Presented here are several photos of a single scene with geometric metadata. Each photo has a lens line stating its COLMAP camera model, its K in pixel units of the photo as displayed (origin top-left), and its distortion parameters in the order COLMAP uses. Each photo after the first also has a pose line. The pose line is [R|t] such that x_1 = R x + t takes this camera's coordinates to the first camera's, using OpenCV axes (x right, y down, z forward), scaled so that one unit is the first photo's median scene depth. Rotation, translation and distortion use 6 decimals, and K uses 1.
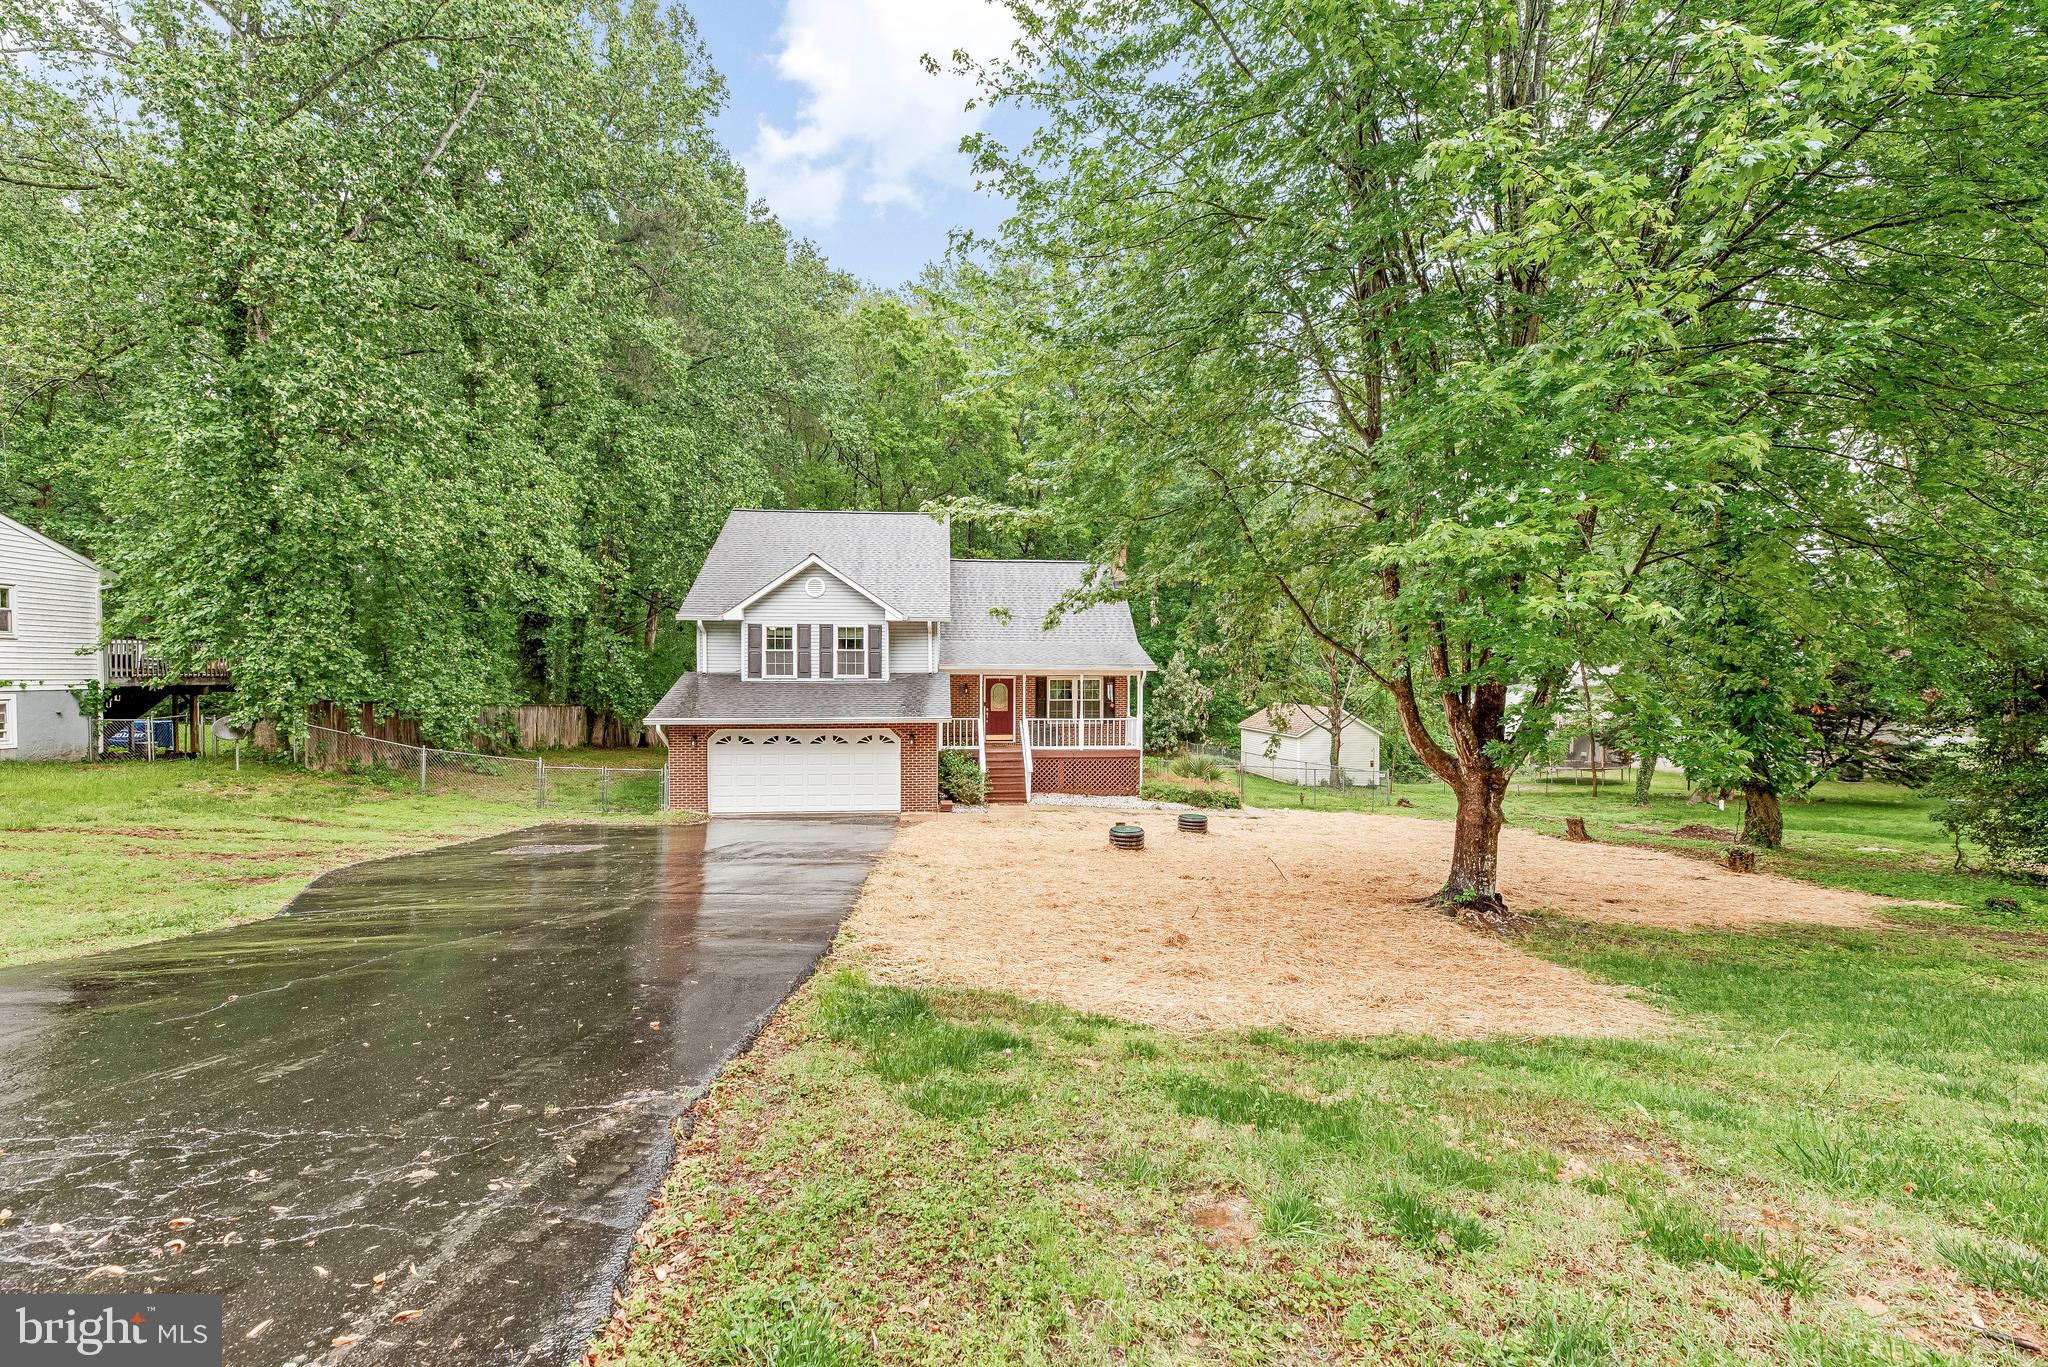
lens RADIAL K [[833.0, 0, 1033.1], [0, 833.0, 695.5], [0, 0, 1]] dist [-0.001810, 0.000704]
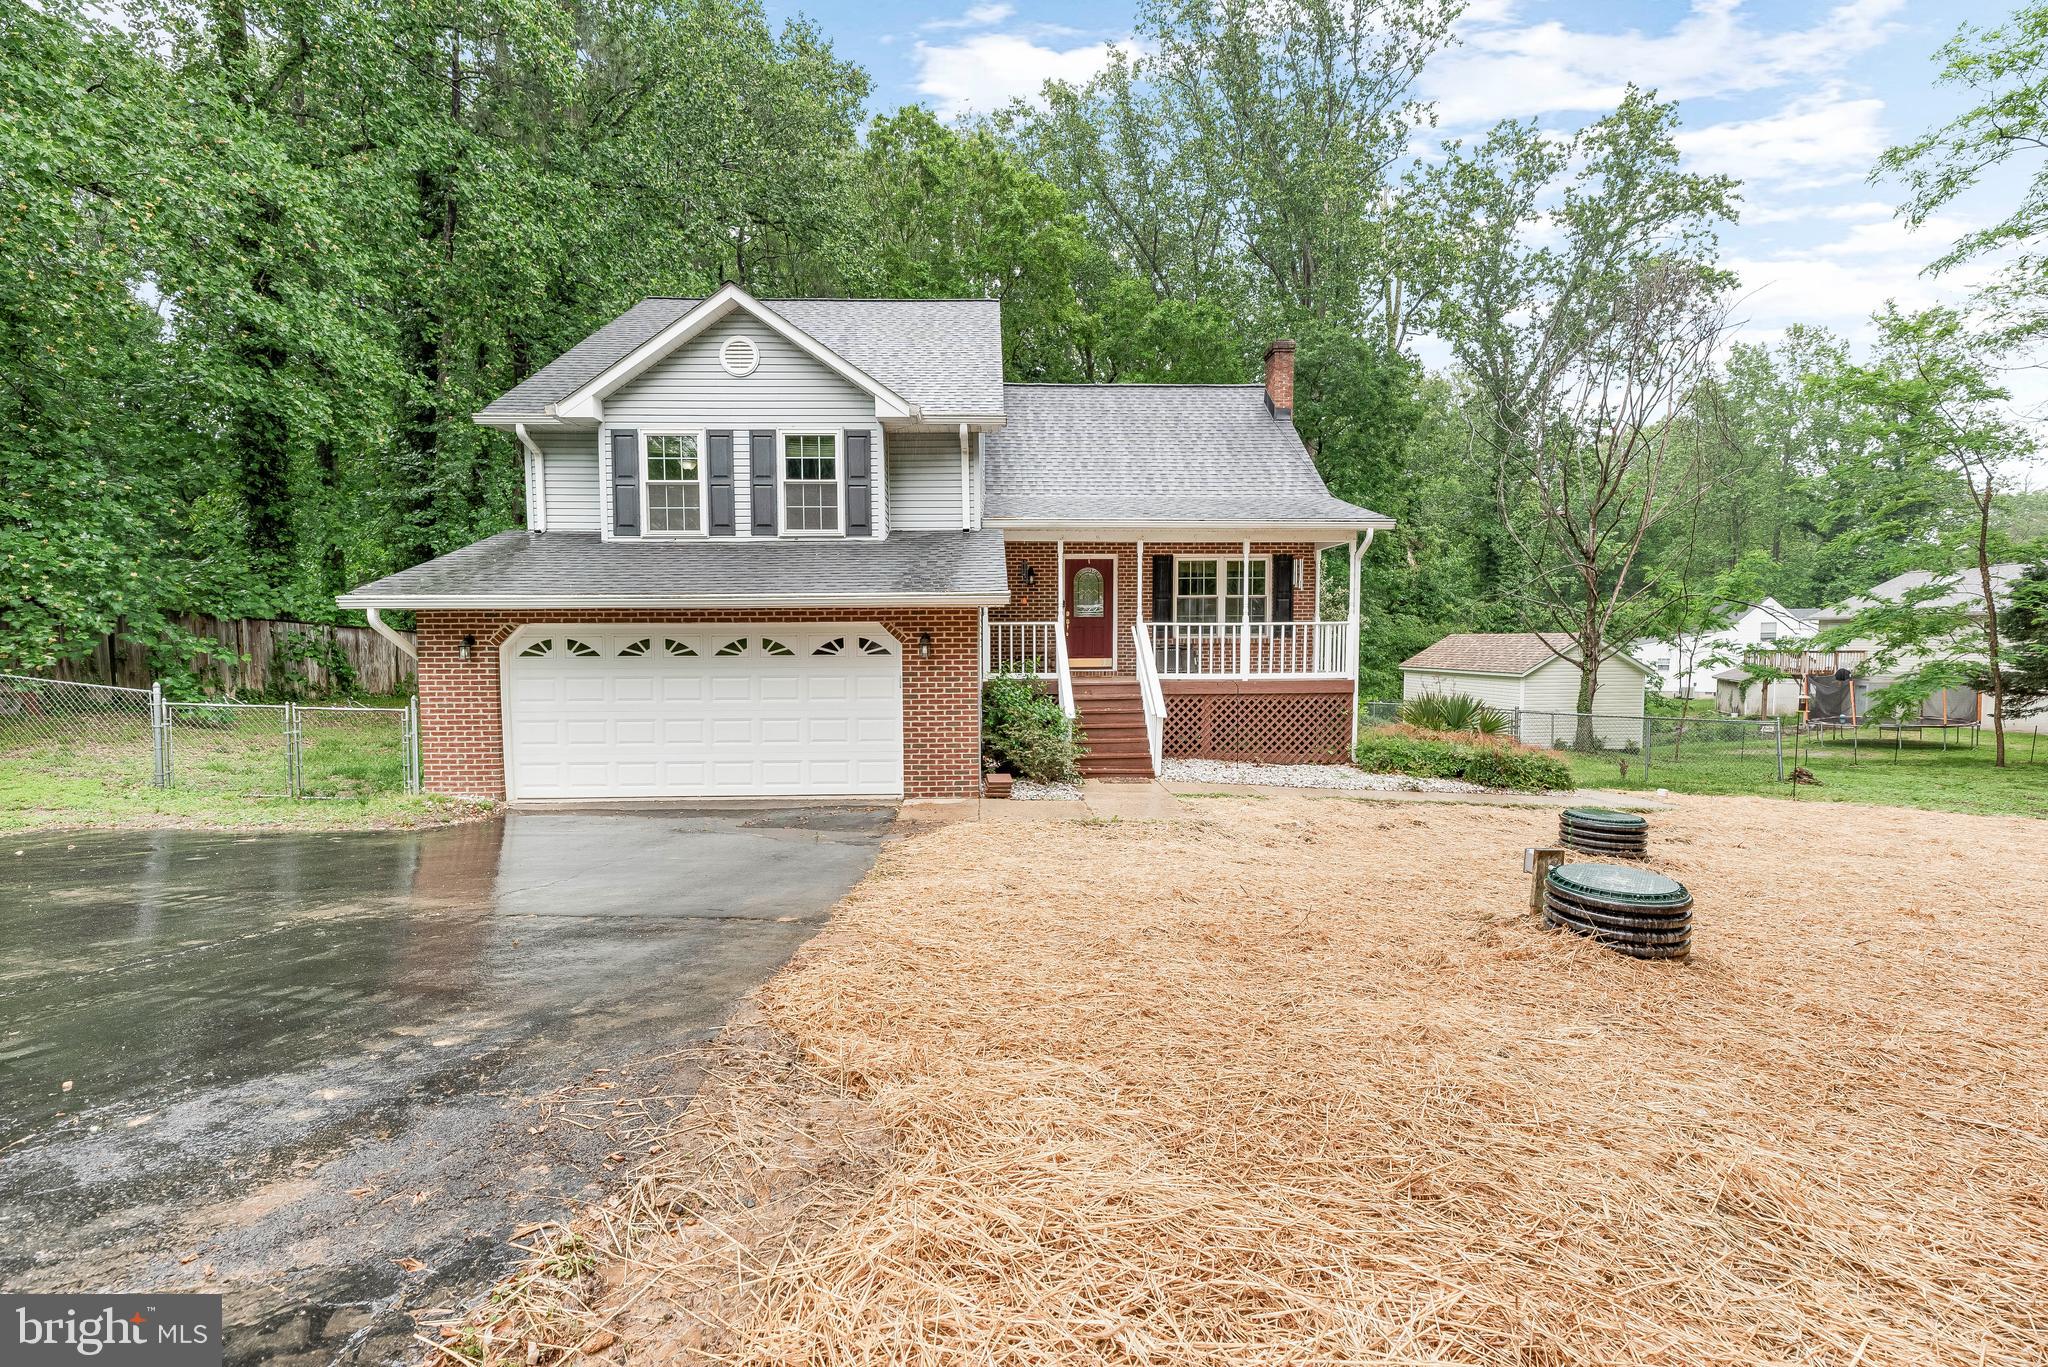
lens RADIAL K [[833.0, 0, 1031.7], [0, 833.0, 689.5], [0, 0, 1]] dist [-0.001810, 0.000704]
pose [[0.998276, -0.003952, -0.058563, -0.053629], [0.005788, 0.999496, 0.031200, 0.058652], [0.058410, -0.031485, 0.997796, 0.492666]]
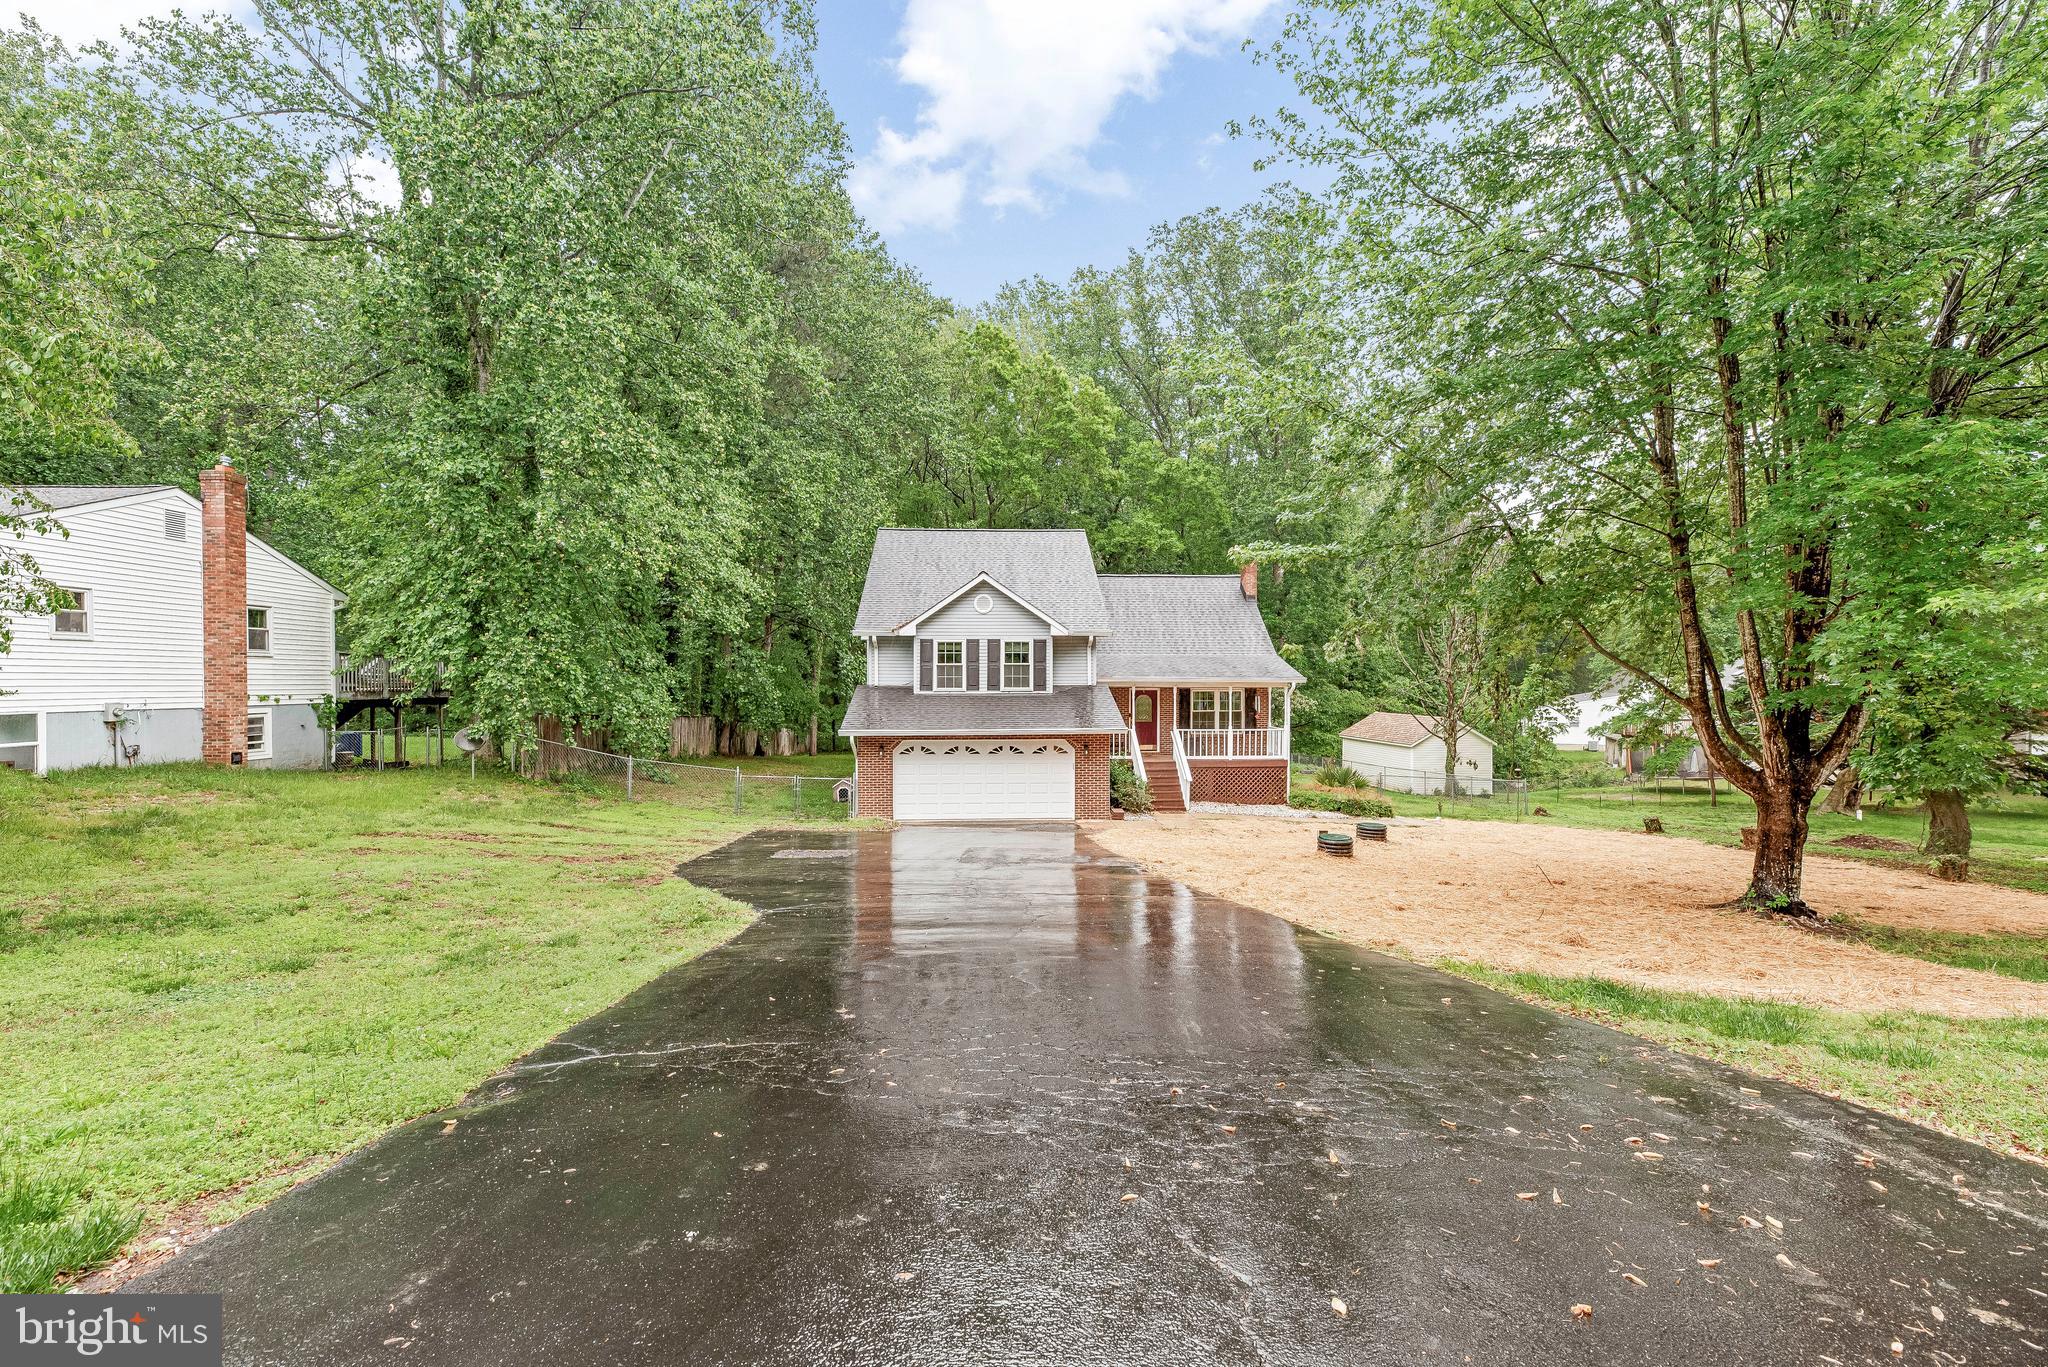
lens RADIAL K [[833.0, 0, 1037.6], [0, 833.0, 689.7], [0, 0, 1]] dist [-0.001810, 0.000704]
pose [[0.999458, -0.002120, -0.032856, -0.159110], [0.001570, 0.999859, -0.016746, -0.004822], [0.032887, 0.016686, 0.999320, -0.037760]]
